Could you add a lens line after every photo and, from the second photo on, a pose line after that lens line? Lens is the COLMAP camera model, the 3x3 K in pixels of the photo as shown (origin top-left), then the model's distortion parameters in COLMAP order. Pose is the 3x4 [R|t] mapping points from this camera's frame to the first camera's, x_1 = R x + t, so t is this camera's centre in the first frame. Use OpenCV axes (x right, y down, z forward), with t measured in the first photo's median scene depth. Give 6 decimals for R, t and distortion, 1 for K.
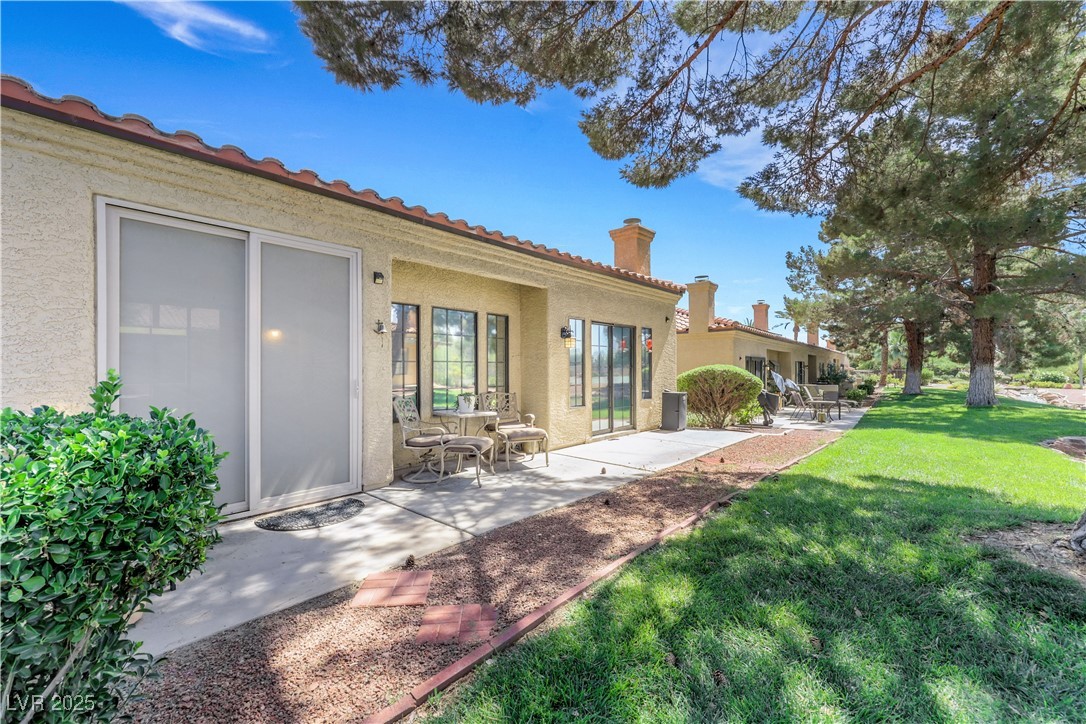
lens RADIAL K [[447.5, 0, 543.5], [0, 447.5, 366.4], [0, 0, 1]] dist [-0.017480, -0.000165]
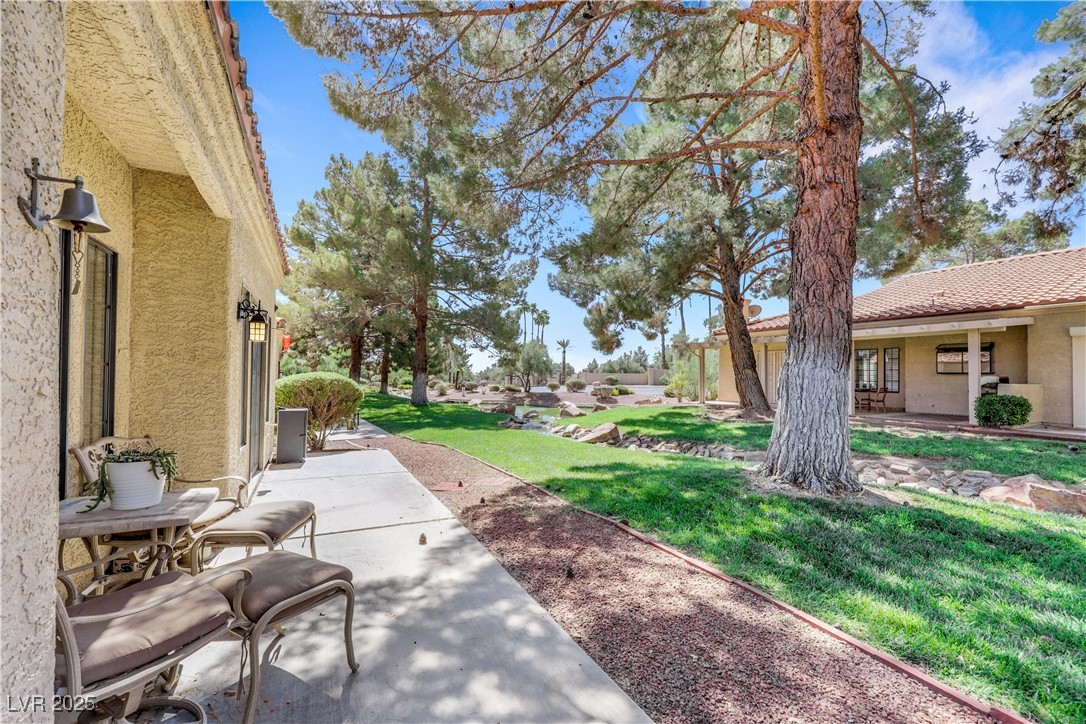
lens RADIAL K [[447.5, 0, 545.5], [0, 447.5, 366.6], [0, 0, 1]] dist [-0.017480, -0.000165]
pose [[0.357625, 0.018972, 0.933673, -0.506019], [-0.011037, 0.999810, -0.016089, -0.012163], [-0.933800, -0.004551, 0.357766, 0.730954]]
